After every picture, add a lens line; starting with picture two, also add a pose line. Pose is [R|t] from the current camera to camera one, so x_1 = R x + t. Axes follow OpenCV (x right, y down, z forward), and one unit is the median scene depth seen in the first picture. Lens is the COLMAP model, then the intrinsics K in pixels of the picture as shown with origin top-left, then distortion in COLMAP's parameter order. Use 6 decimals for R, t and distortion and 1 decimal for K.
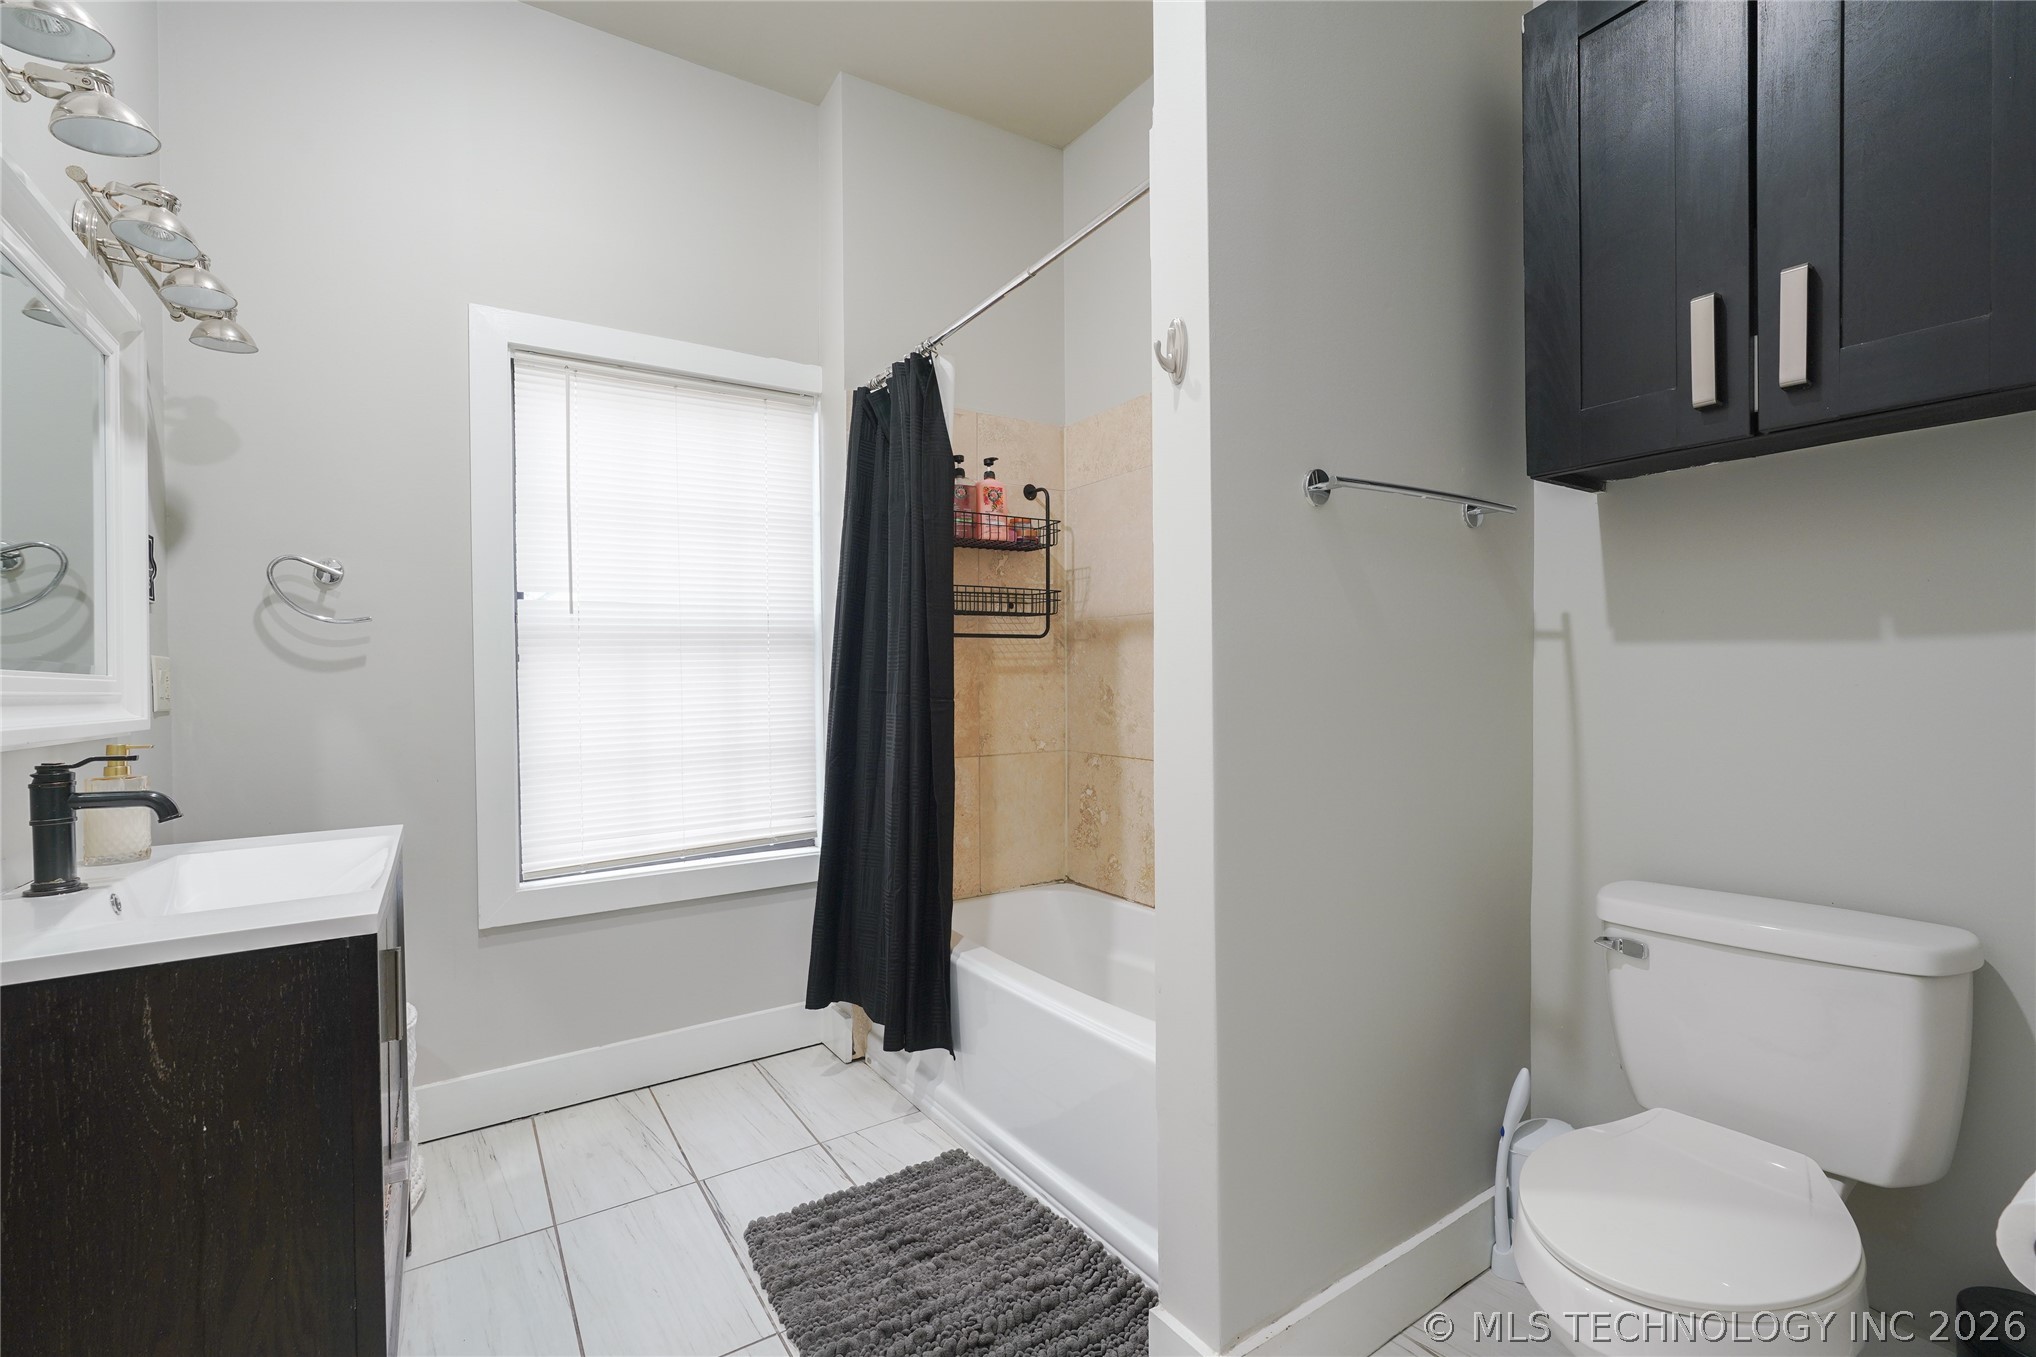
lens RADIAL K [[890.6, 0, 1019.4], [0, 890.6, 681.5], [0, 0, 1]] dist [-0.004335, 0.000518]
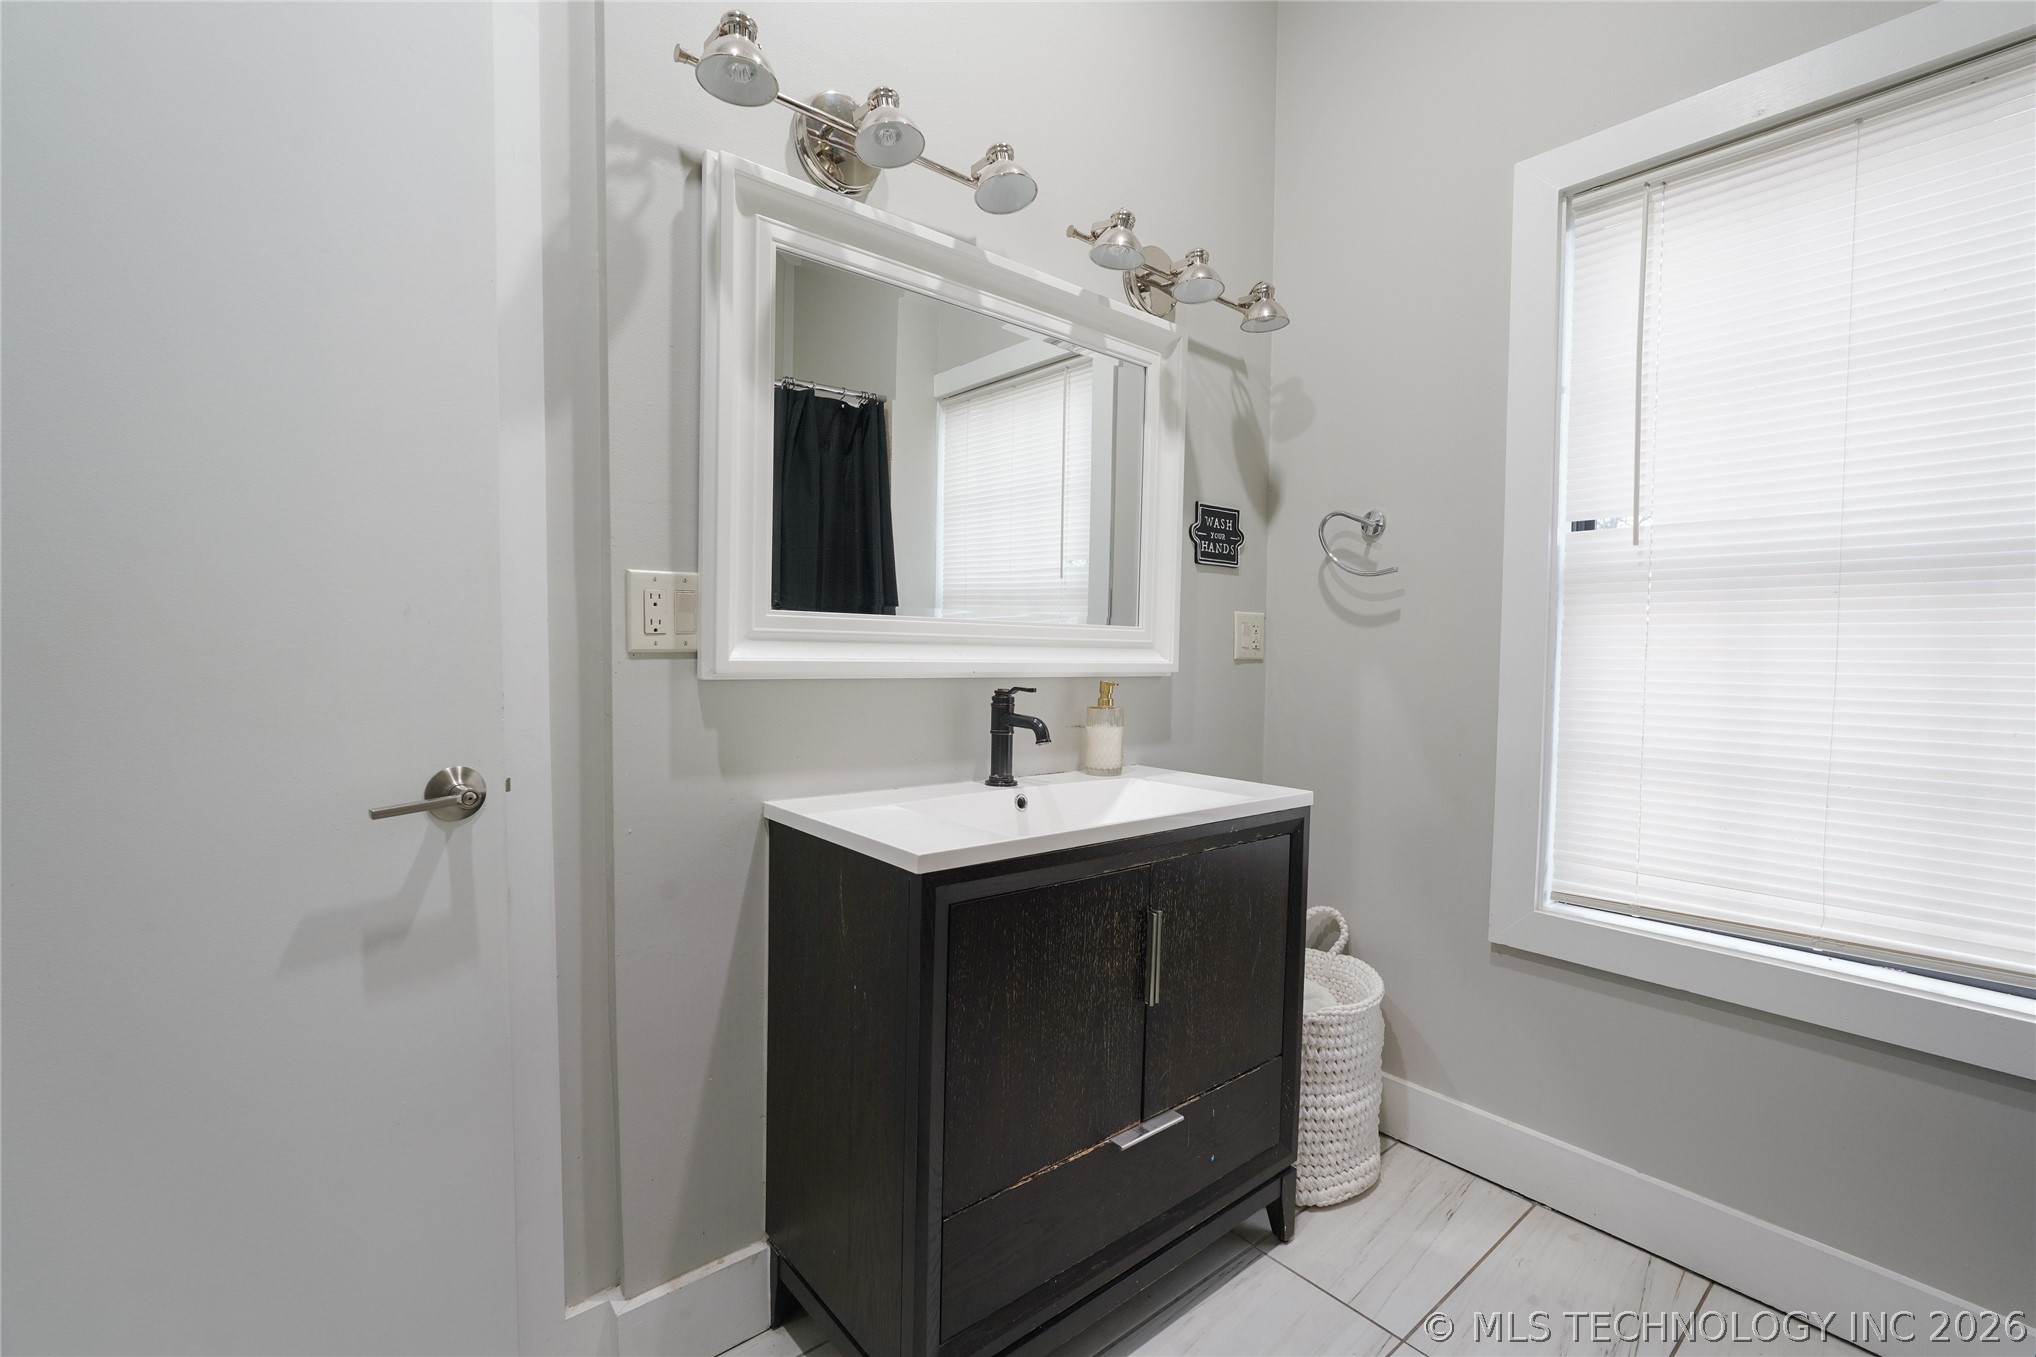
lens RADIAL K [[890.6, 0, 1018.6], [0, 890.6, 678.7], [0, 0, 1]] dist [-0.004335, 0.000518]
pose [[0.127576, 0.059155, -0.990063, 0.147815], [-0.022088, 0.998142, 0.056792, -0.000966], [0.991583, 0.014624, 0.128645, 0.492954]]
